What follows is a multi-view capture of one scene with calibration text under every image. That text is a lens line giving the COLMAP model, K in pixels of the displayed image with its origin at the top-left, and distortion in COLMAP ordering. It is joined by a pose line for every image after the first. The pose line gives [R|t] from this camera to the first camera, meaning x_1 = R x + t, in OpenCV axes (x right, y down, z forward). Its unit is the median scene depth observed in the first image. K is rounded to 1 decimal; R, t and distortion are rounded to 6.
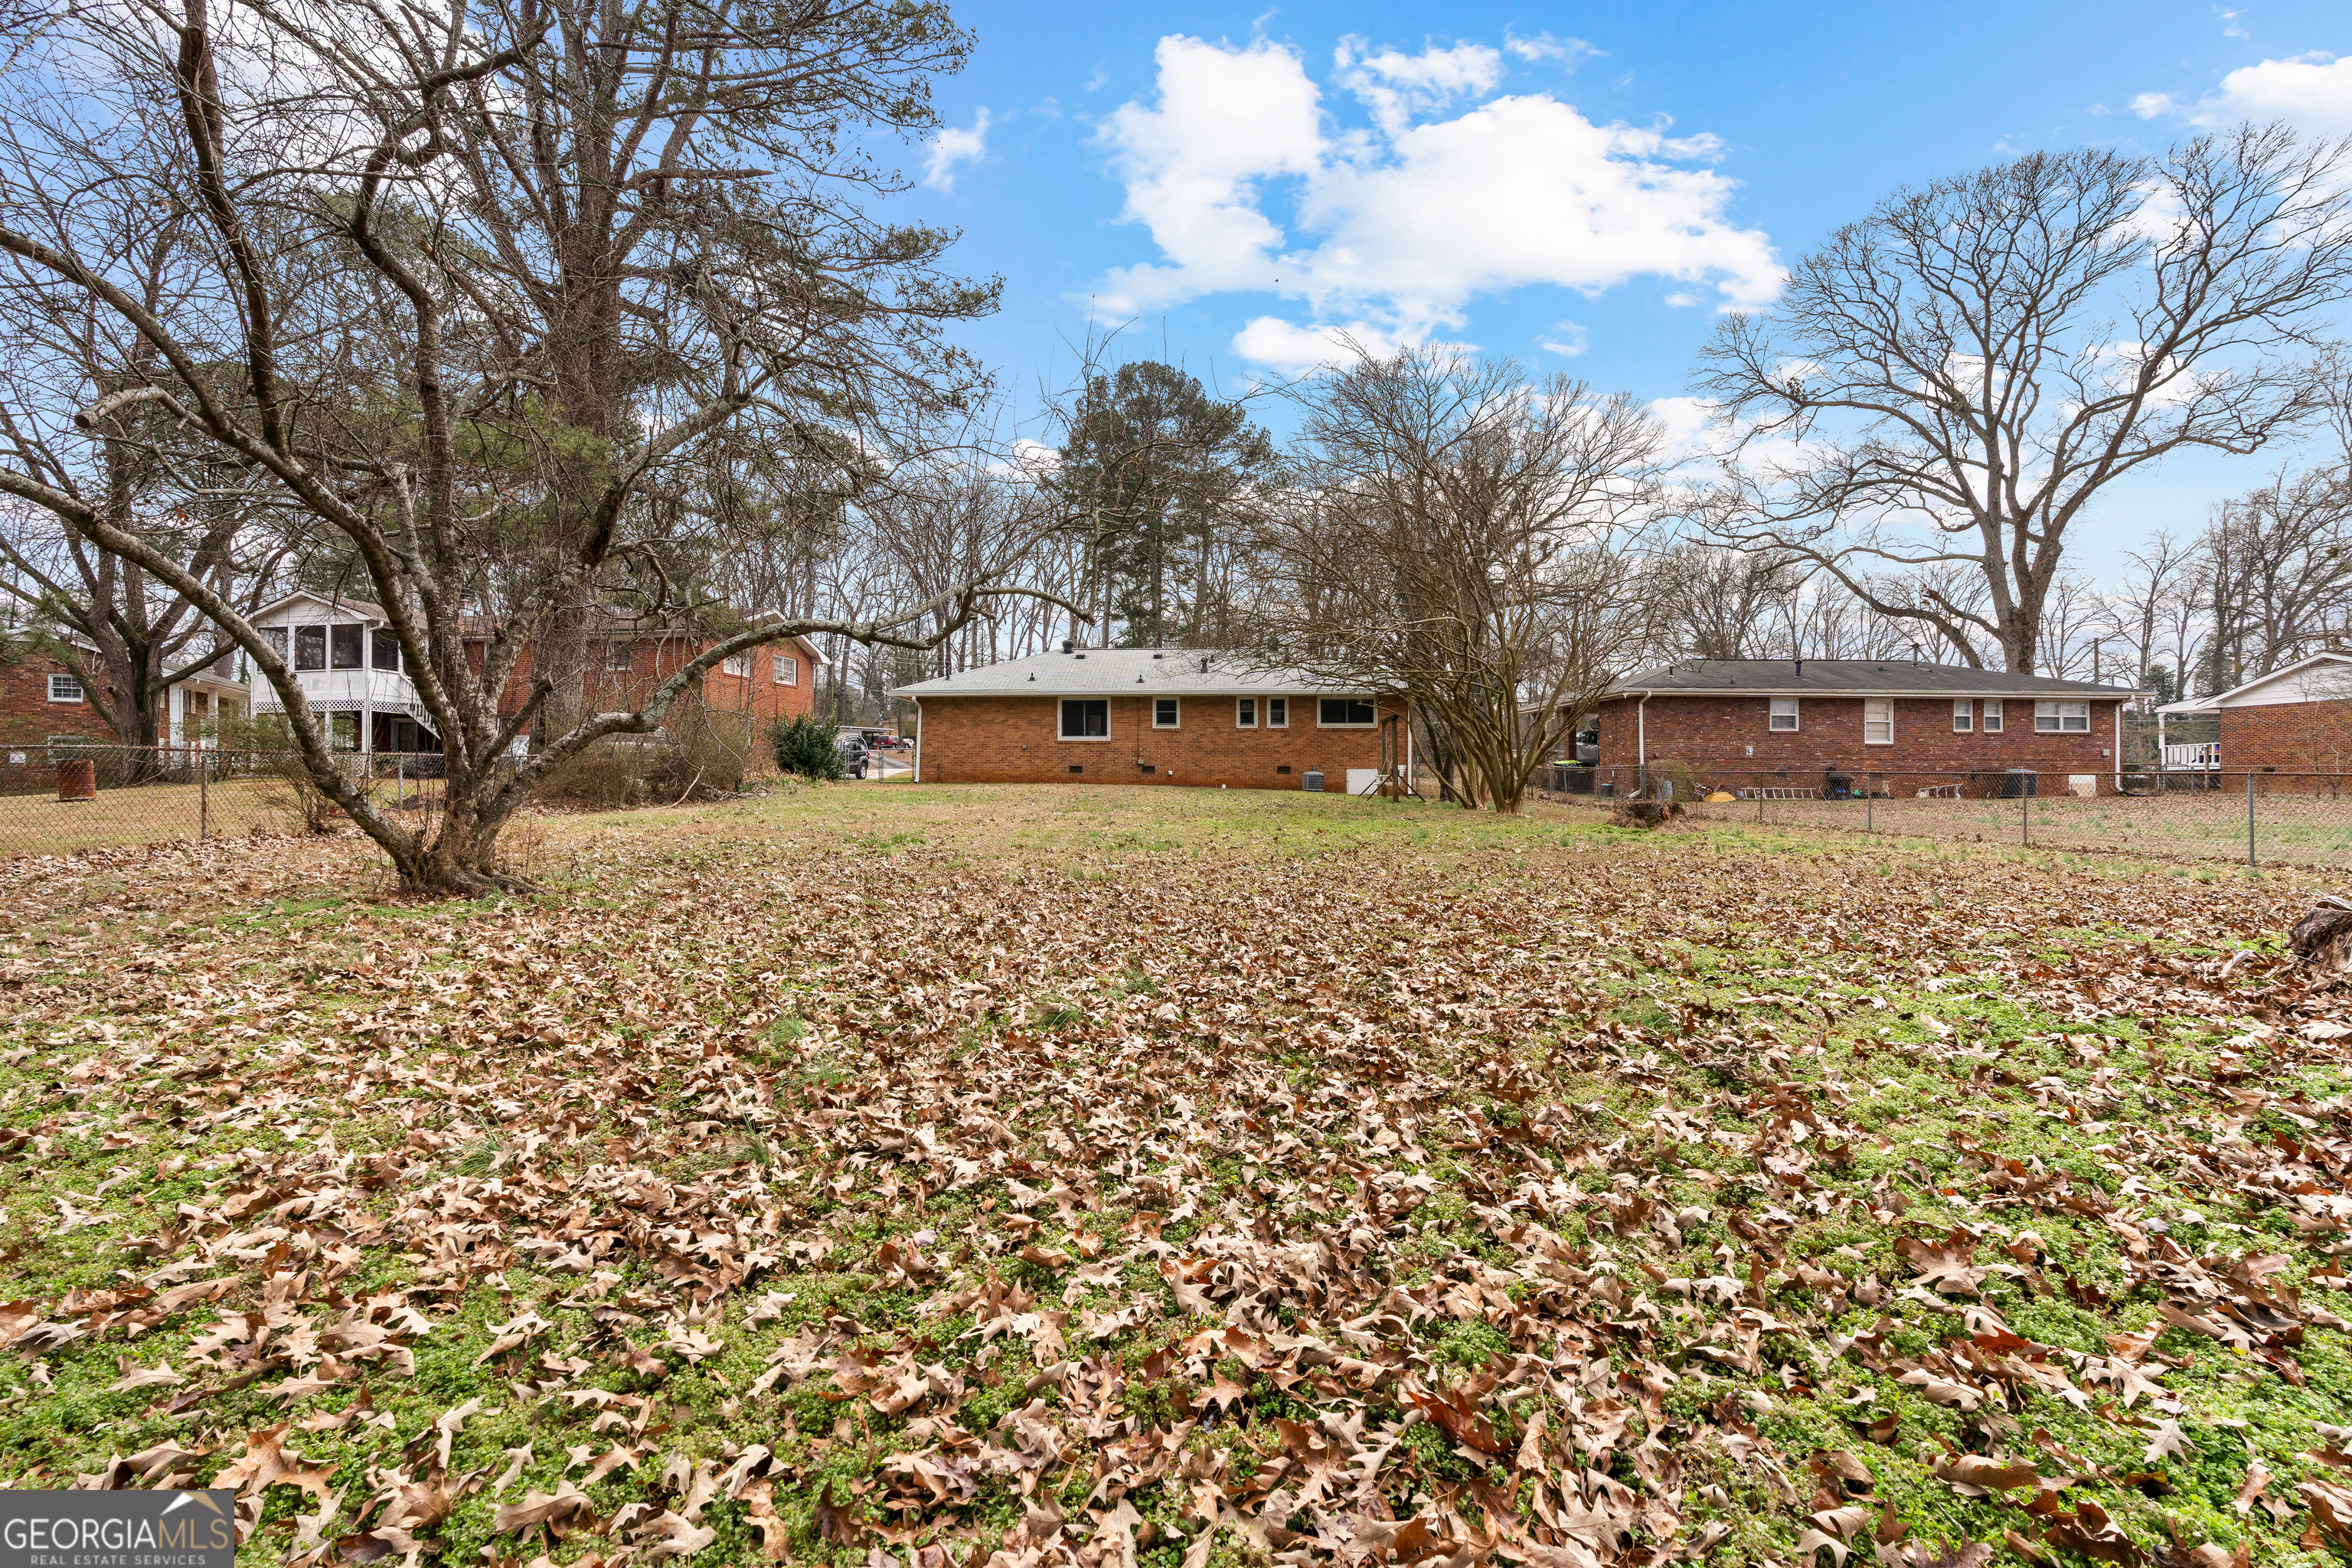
lens RADIAL K [[1071.1, 0, 1172.0], [0, 1071.1, 774.1], [0, 0, 1]] dist [-0.010632, 0.003544]
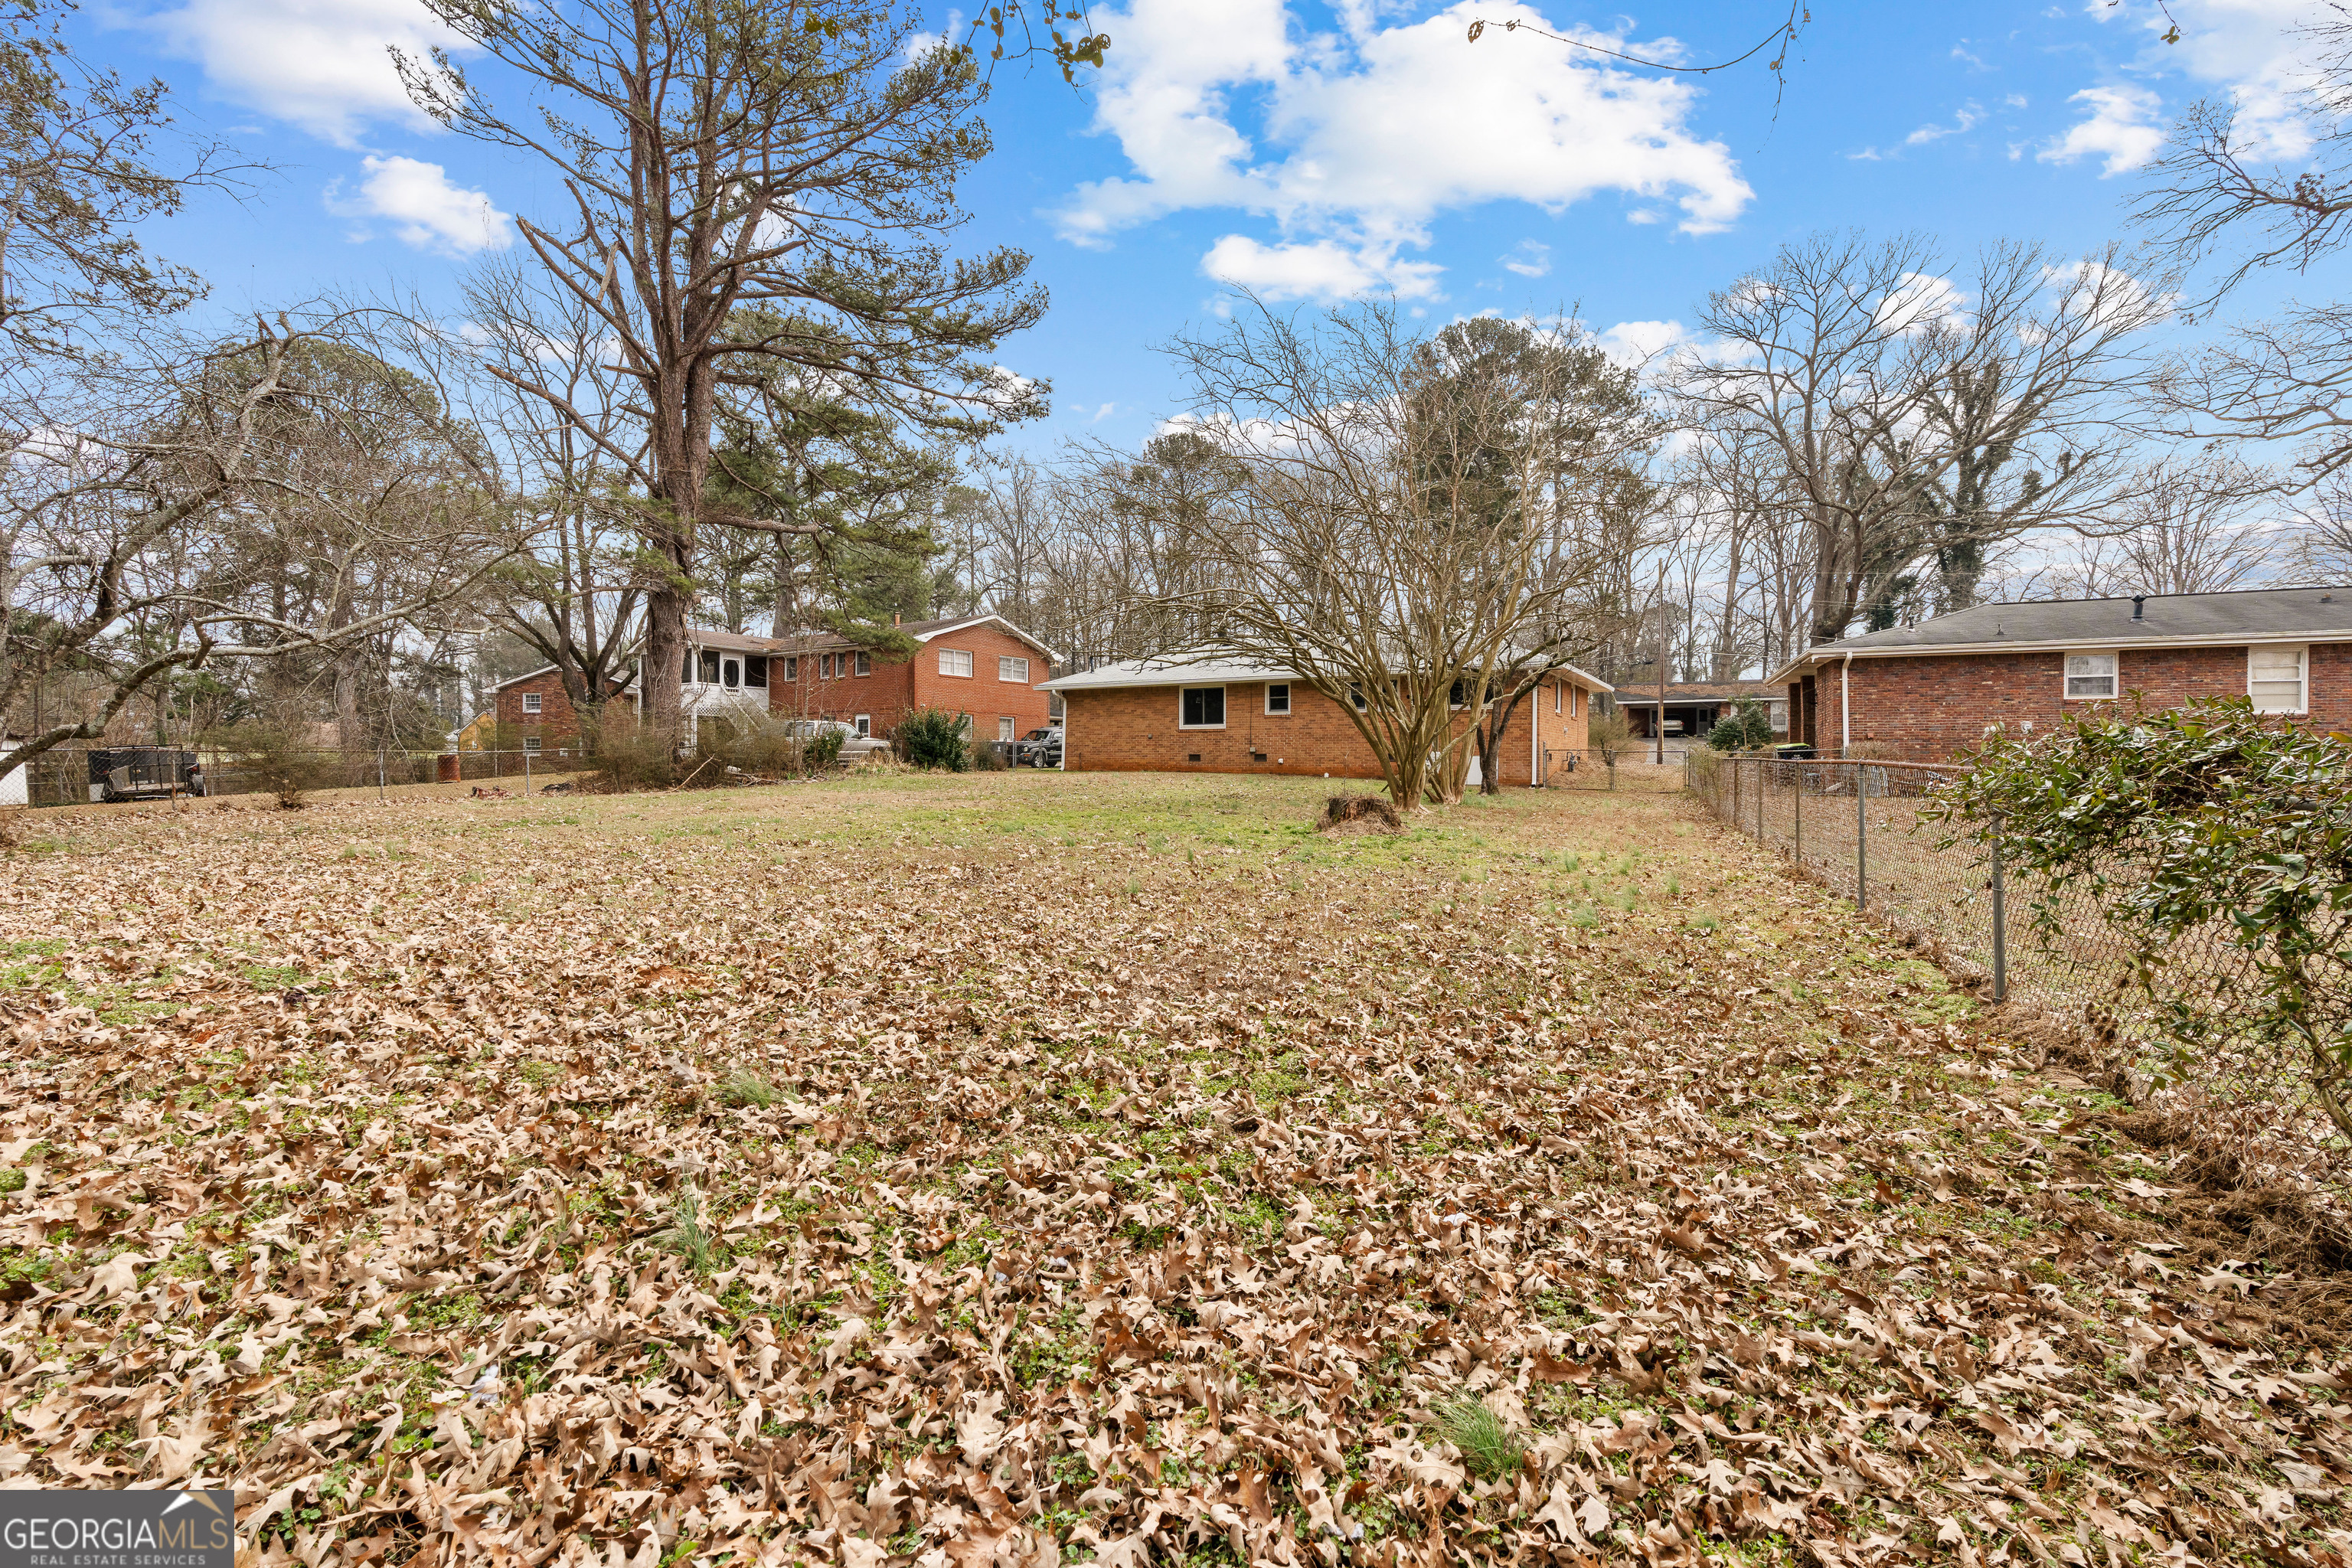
lens RADIAL K [[1071.1, 0, 1179.2], [0, 1071.1, 771.9], [0, 0, 1]] dist [-0.010632, 0.003544]
pose [[0.896178, 0.000782, -0.443695, 0.338943], [0.003879, 0.999946, 0.009597, -0.000766], [0.443678, -0.010322, 0.896127, 0.099723]]
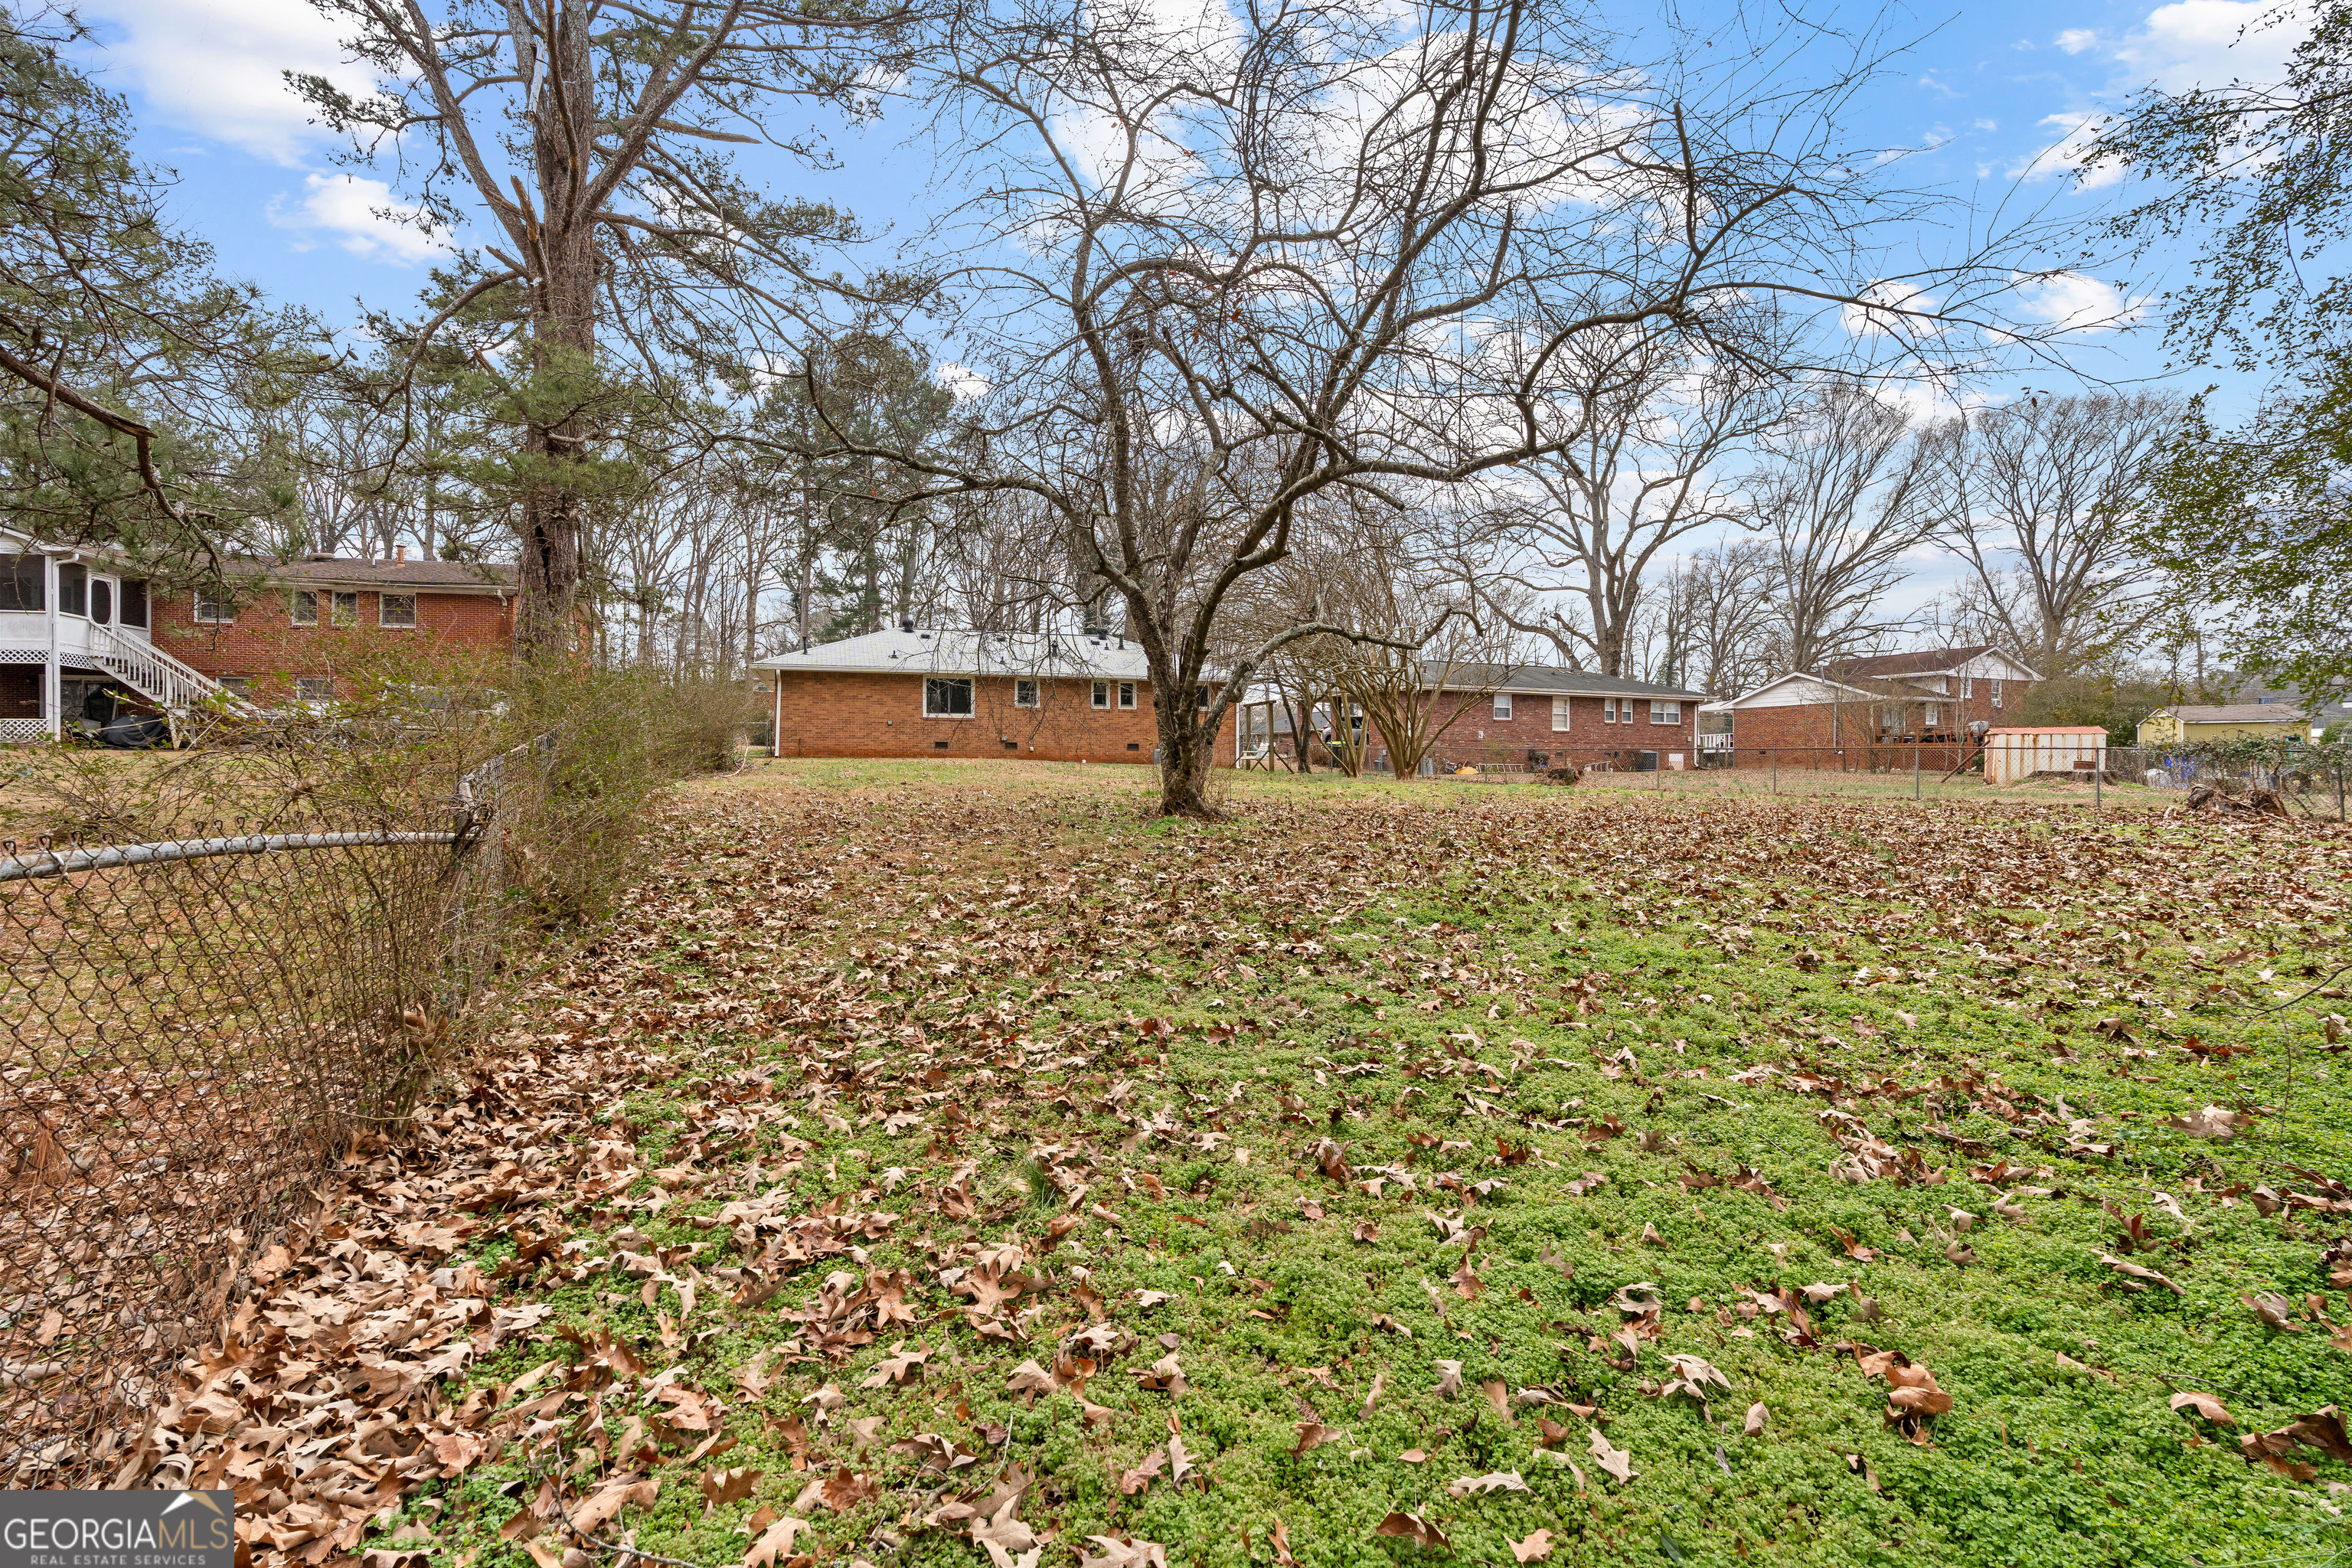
lens RADIAL K [[1071.1, 0, 1186.2], [0, 1071.1, 771.3], [0, 0, 1]] dist [-0.010632, 0.003544]
pose [[0.927863, -0.001377, 0.372918, -0.256023], [-0.003669, 0.999911, 0.012821, 0.006766], [-0.372902, -0.013265, 0.927776, -0.053371]]
